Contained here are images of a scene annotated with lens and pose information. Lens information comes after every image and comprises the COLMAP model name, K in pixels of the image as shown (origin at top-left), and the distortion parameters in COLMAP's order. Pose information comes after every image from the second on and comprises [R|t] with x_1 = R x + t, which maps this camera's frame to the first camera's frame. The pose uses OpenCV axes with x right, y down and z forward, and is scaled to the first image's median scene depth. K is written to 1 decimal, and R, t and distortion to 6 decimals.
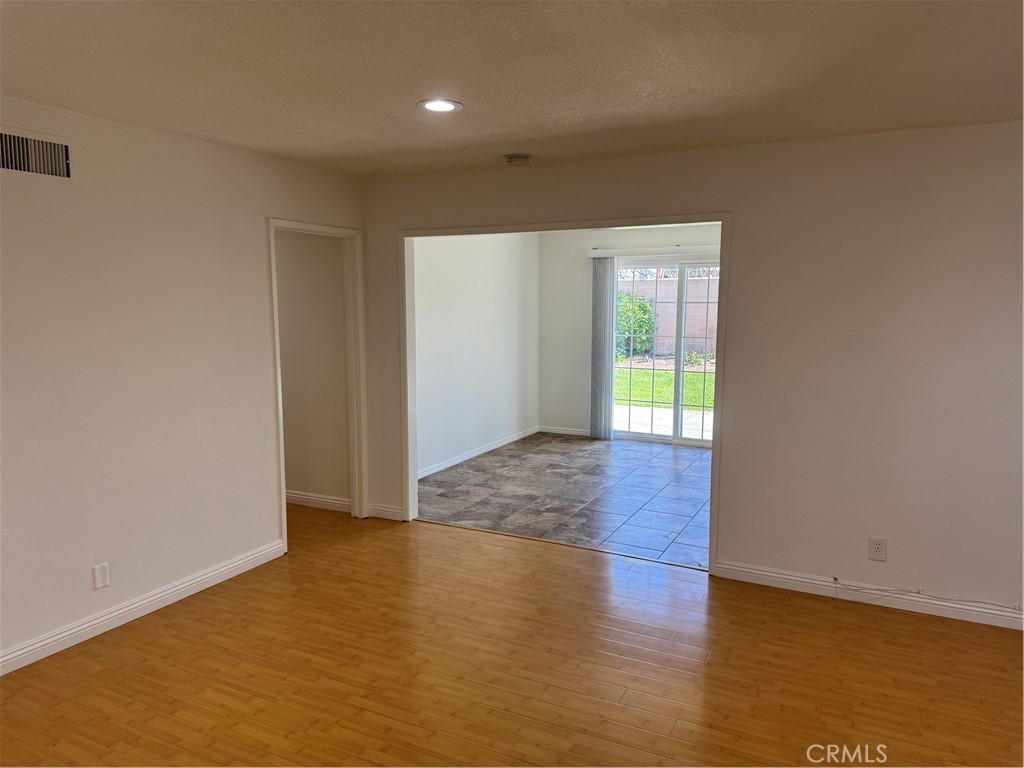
lens RADIAL K [[719.1, 0, 501.8], [0, 719.1, 382.8], [0, 0, 1]] dist [0.079712, -0.106763]
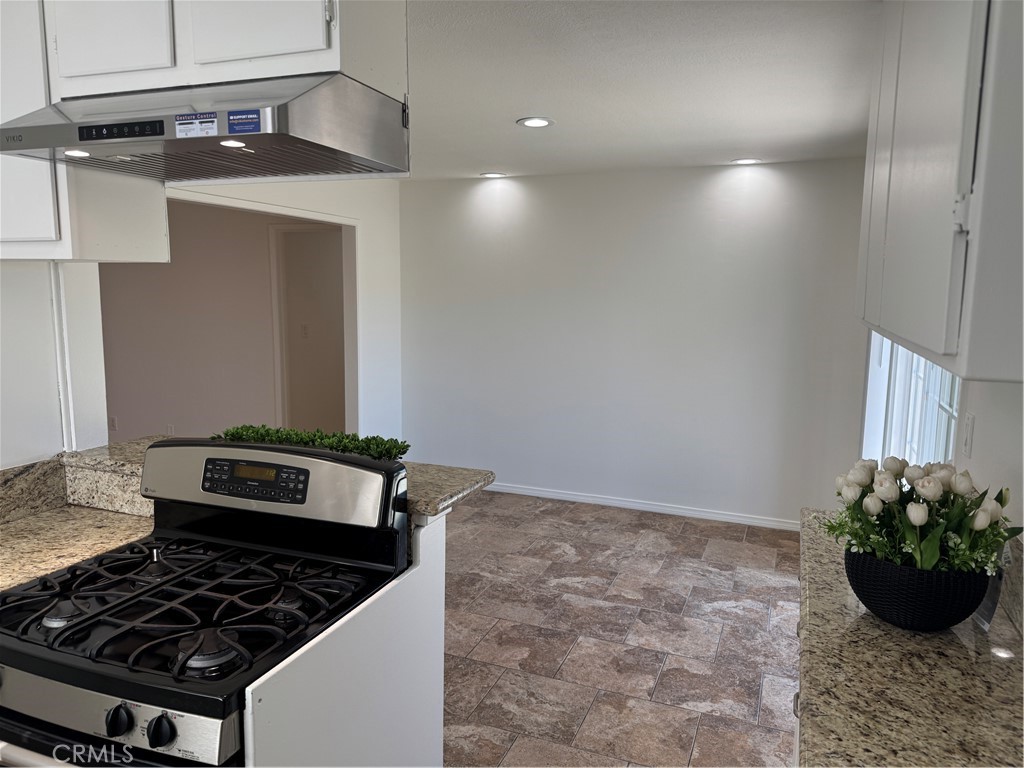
lens RADIAL K [[721.9, 0, 508.2], [0, 721.9, 388.8], [0, 0, 1]] dist [0.095805, -0.133985]
pose [[0.090976, 0.137012, -0.986383, 0.956160], [-0.135135, 0.983027, 0.124082, -0.132556], [0.986642, 0.122007, 0.107947, 1.150069]]
